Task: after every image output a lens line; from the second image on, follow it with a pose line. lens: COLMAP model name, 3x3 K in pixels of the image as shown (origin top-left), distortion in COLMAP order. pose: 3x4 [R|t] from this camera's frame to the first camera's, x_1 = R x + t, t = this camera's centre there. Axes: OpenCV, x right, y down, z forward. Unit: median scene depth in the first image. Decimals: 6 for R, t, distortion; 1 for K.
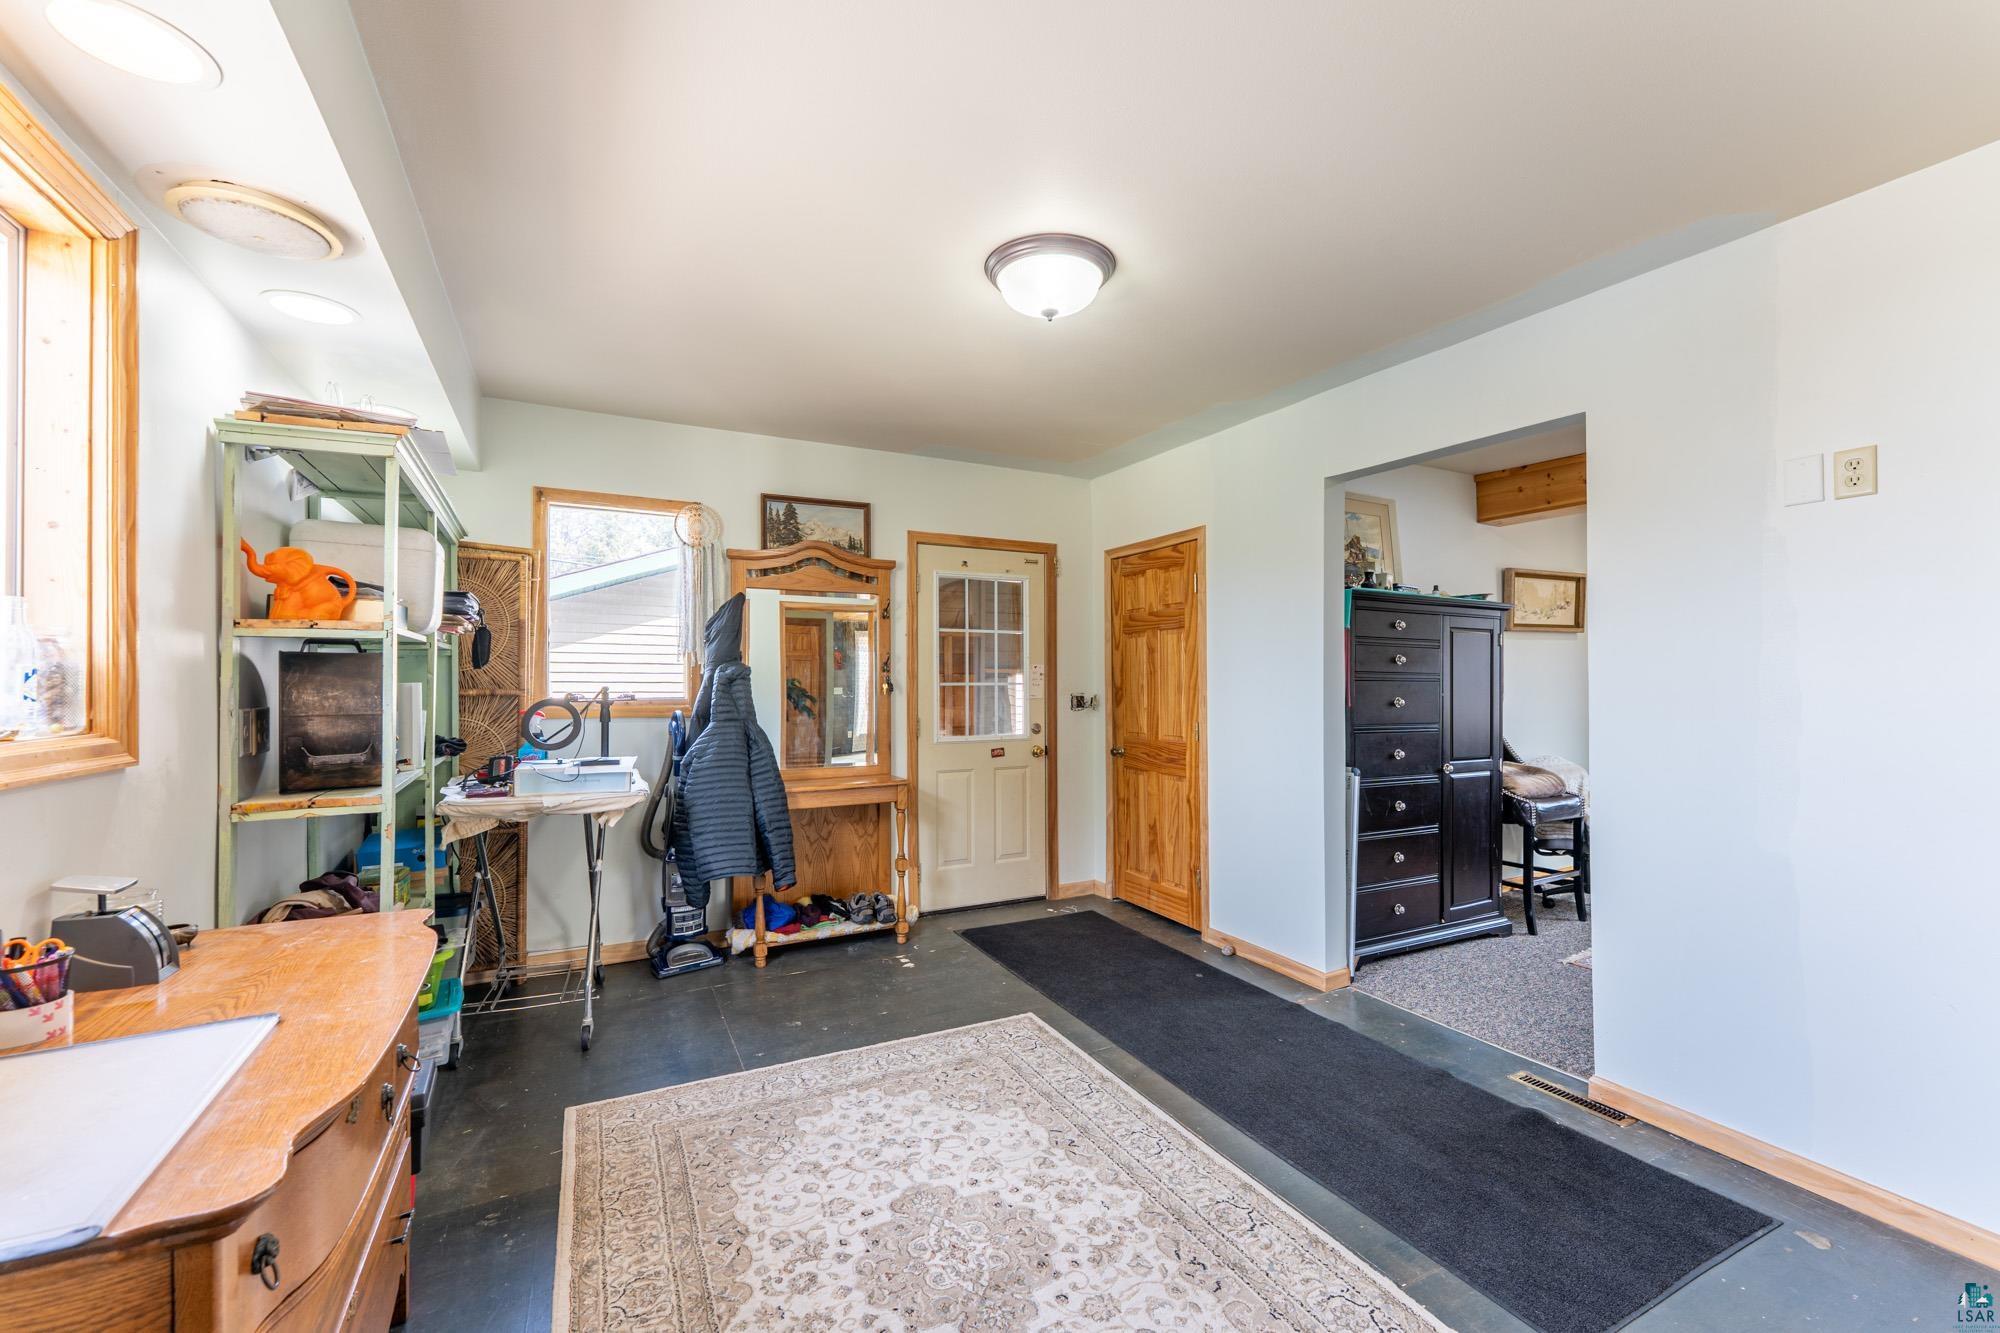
lens RADIAL K [[806.2, 0, 973.8], [0, 806.2, 670.9], [0, 0, 1]] dist [0.002791, -0.000963]
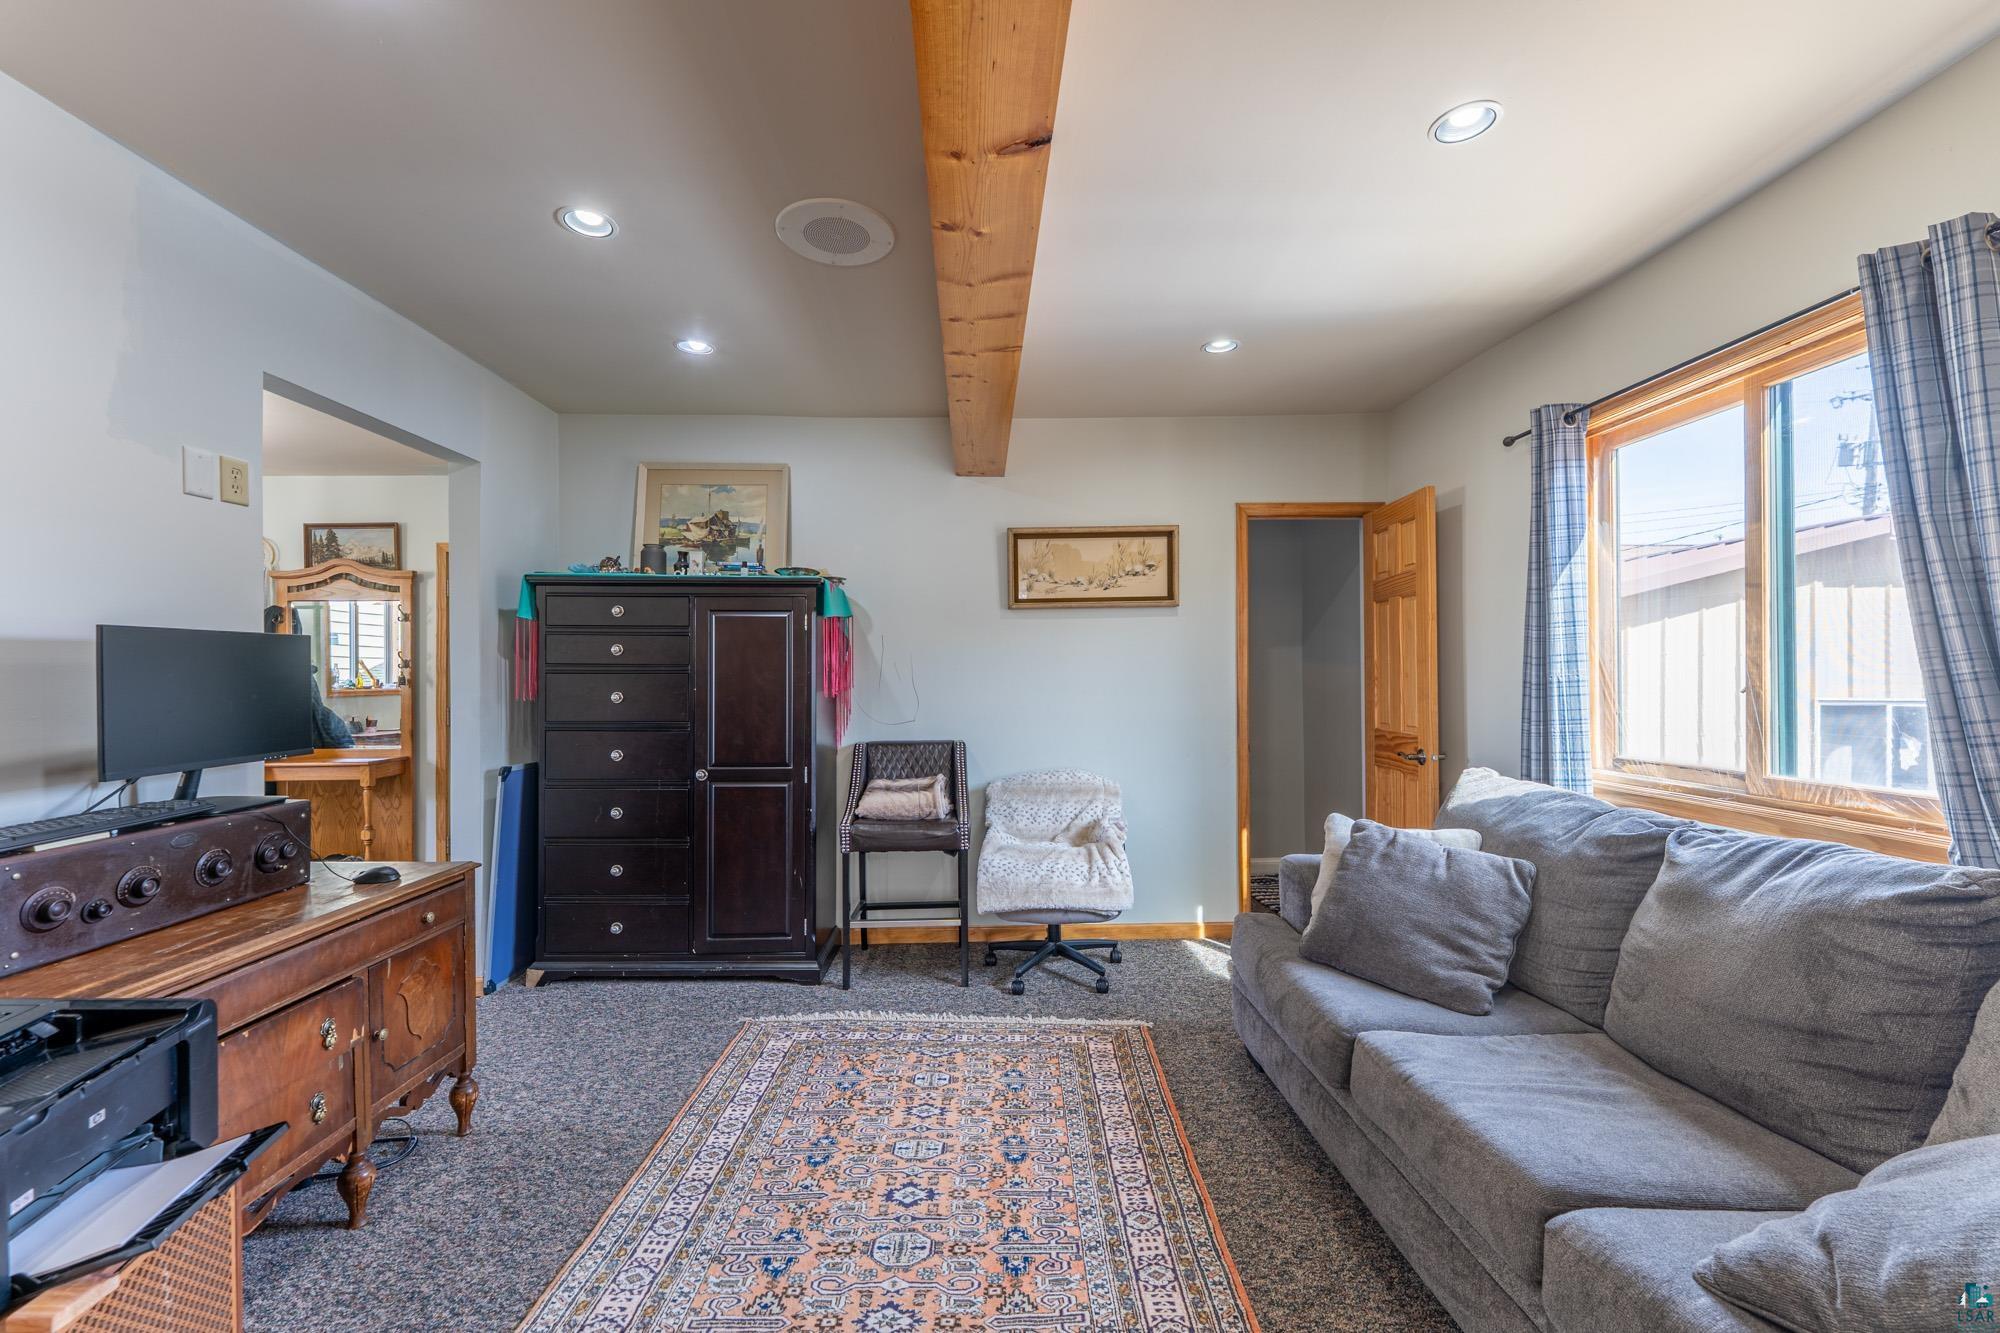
lens RADIAL K [[806.2, 0, 985.4], [0, 806.2, 672.2], [0, 0, 1]] dist [0.002791, -0.000963]
pose [[0.896219, -0.005856, -0.443573, 1.191806], [0.008669, 0.999953, 0.004314, 0.009829], [0.443527, -0.007711, 0.896228, 0.349656]]
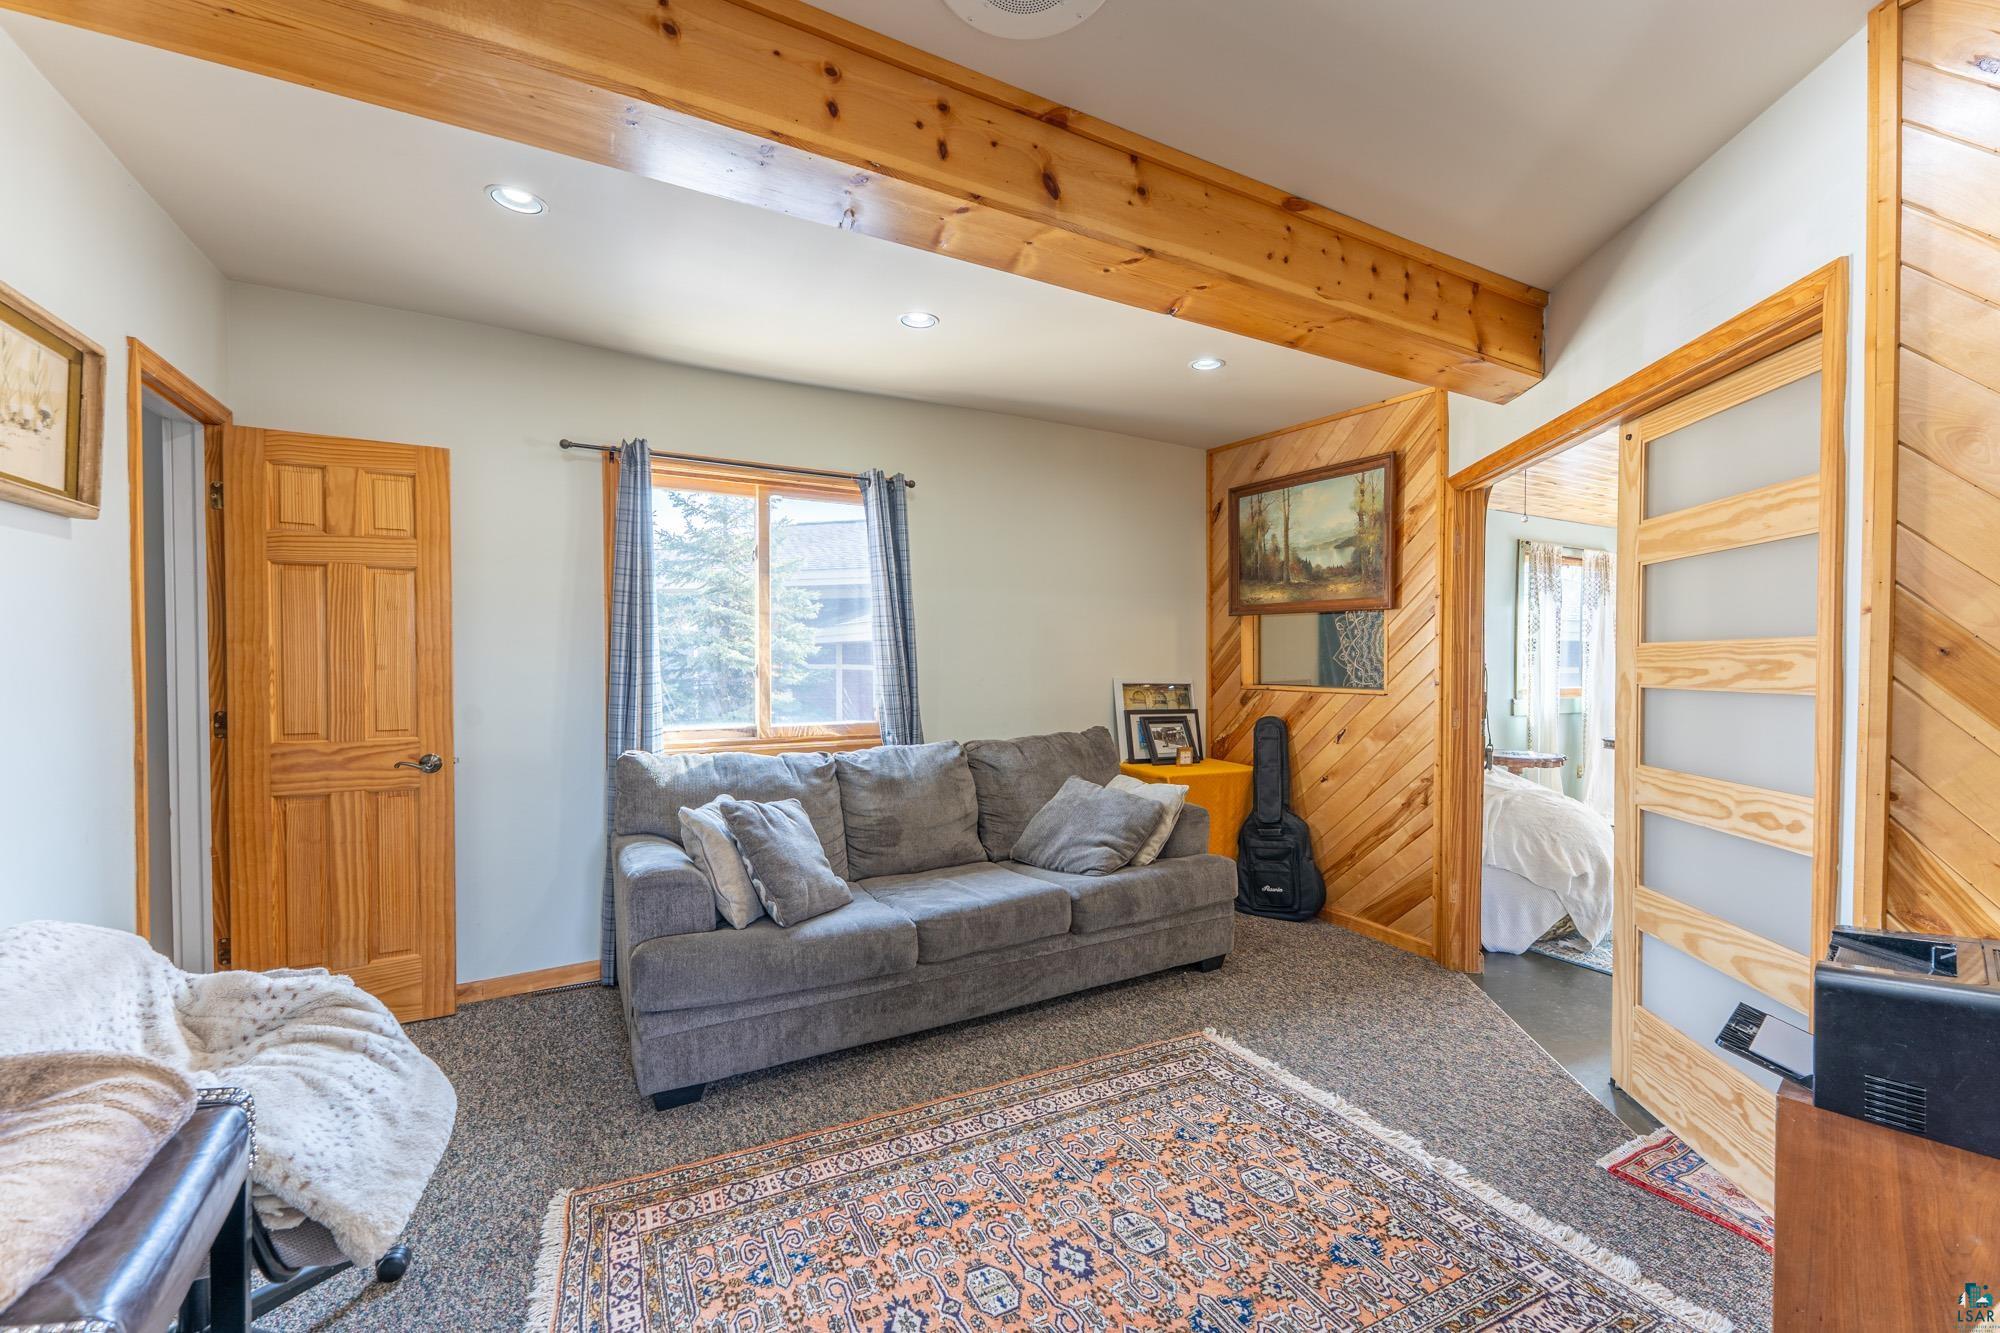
lens RADIAL K [[806.2, 0, 1018.5], [0, 806.2, 669.8], [0, 0, 1]] dist [0.002791, -0.000963]
pose [[-0.050170, -0.011284, 0.998677, 0.512626], [-0.012230, 0.999868, 0.010683, 0.009241], [-0.998666, -0.011678, -0.050302, 0.814856]]
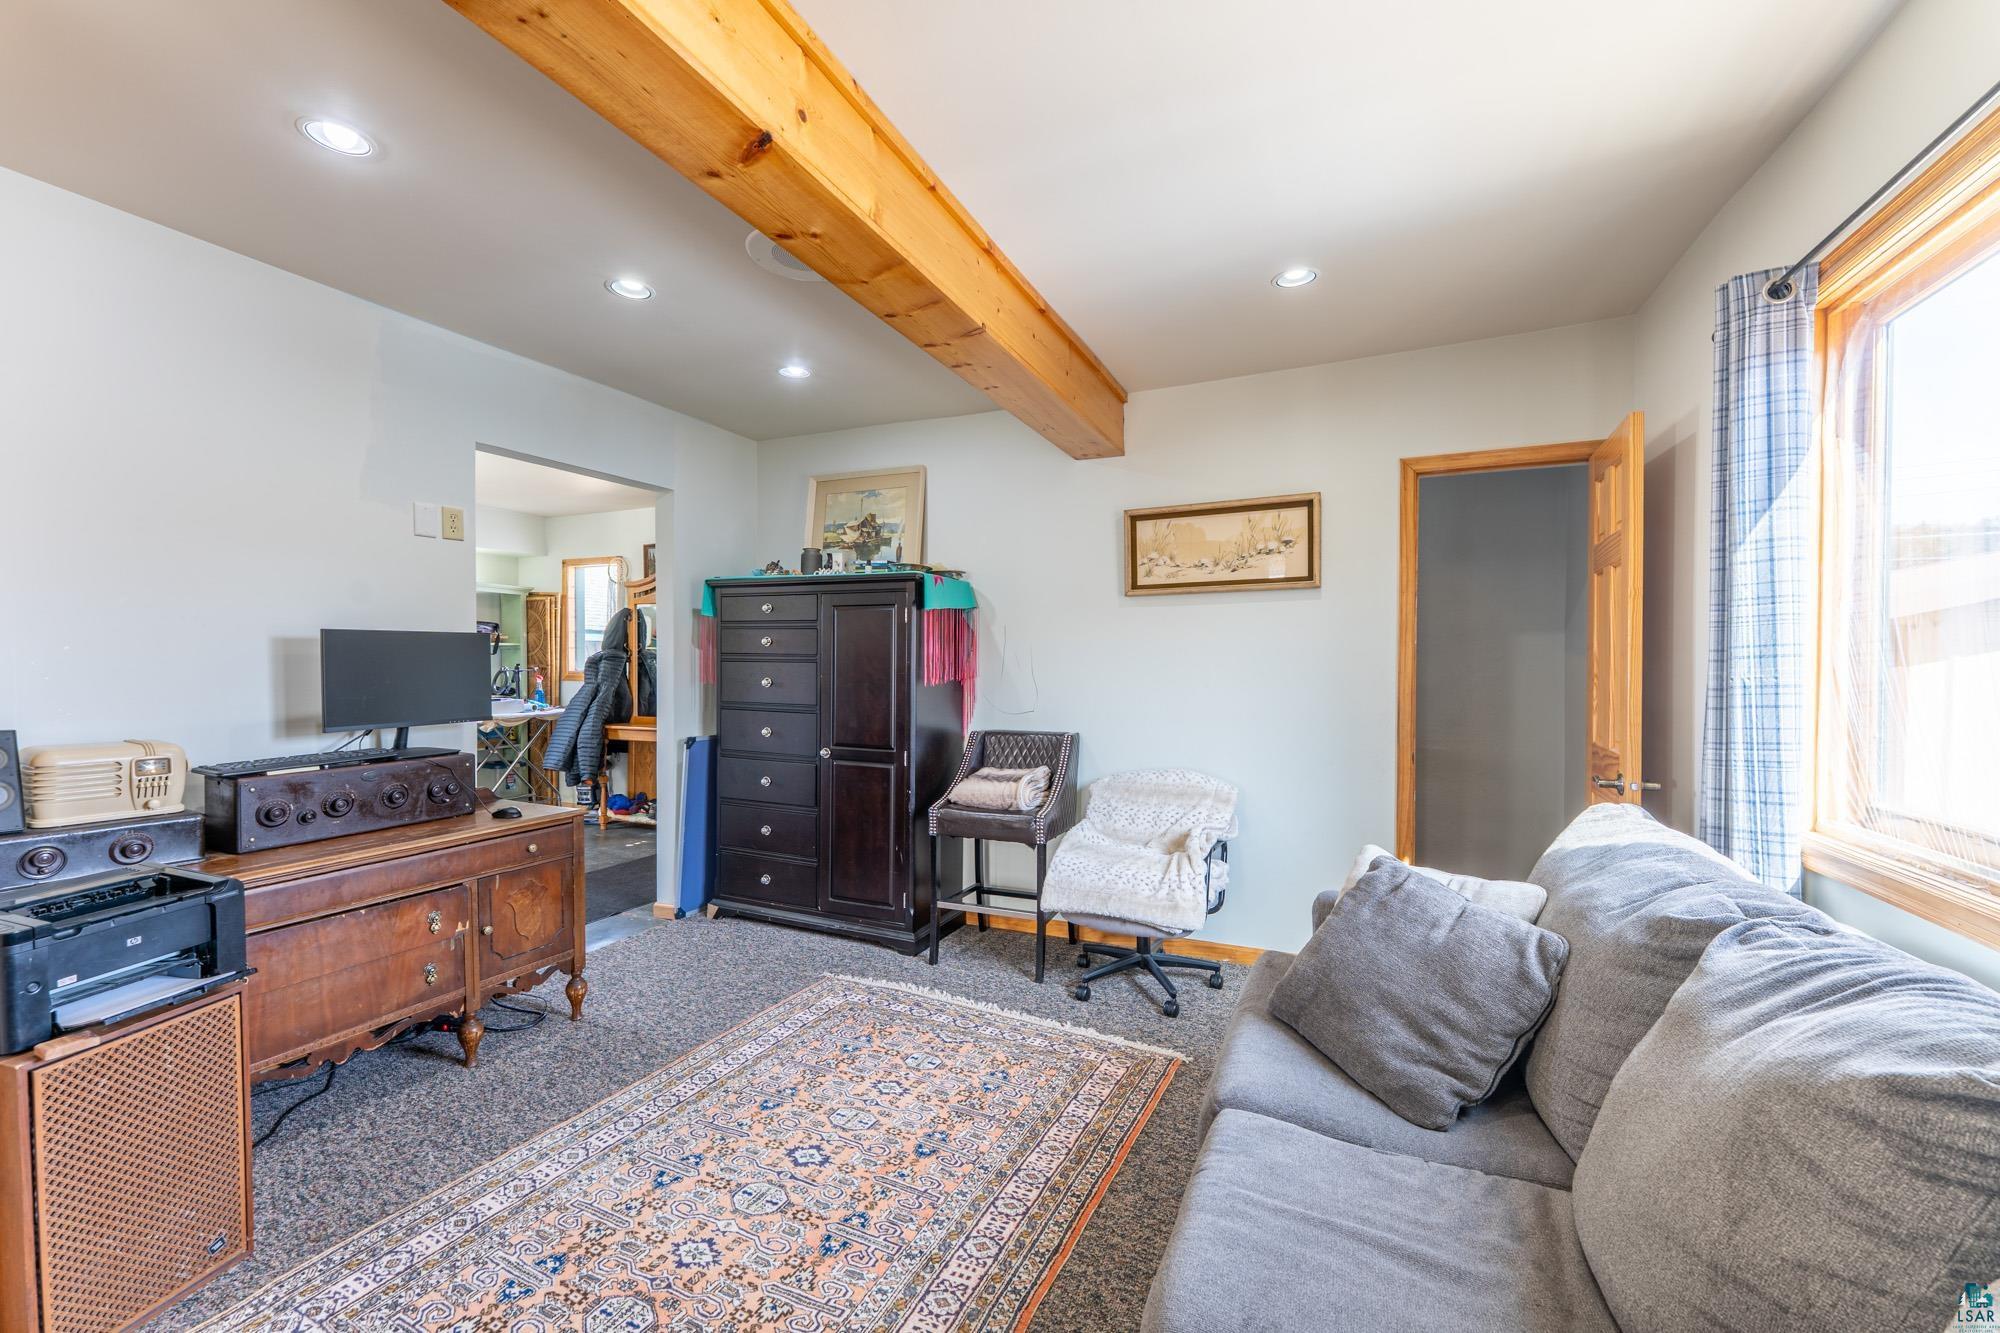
lens RADIAL K [[806.2, 0, 987.9], [0, 806.2, 672.5], [0, 0, 1]] dist [0.002791, -0.000963]
pose [[0.614702, 0.012627, -0.788658, 1.407843], [0.003302, 0.999822, 0.018581, 0.007272], [0.788752, -0.014025, 0.614551, 0.539590]]
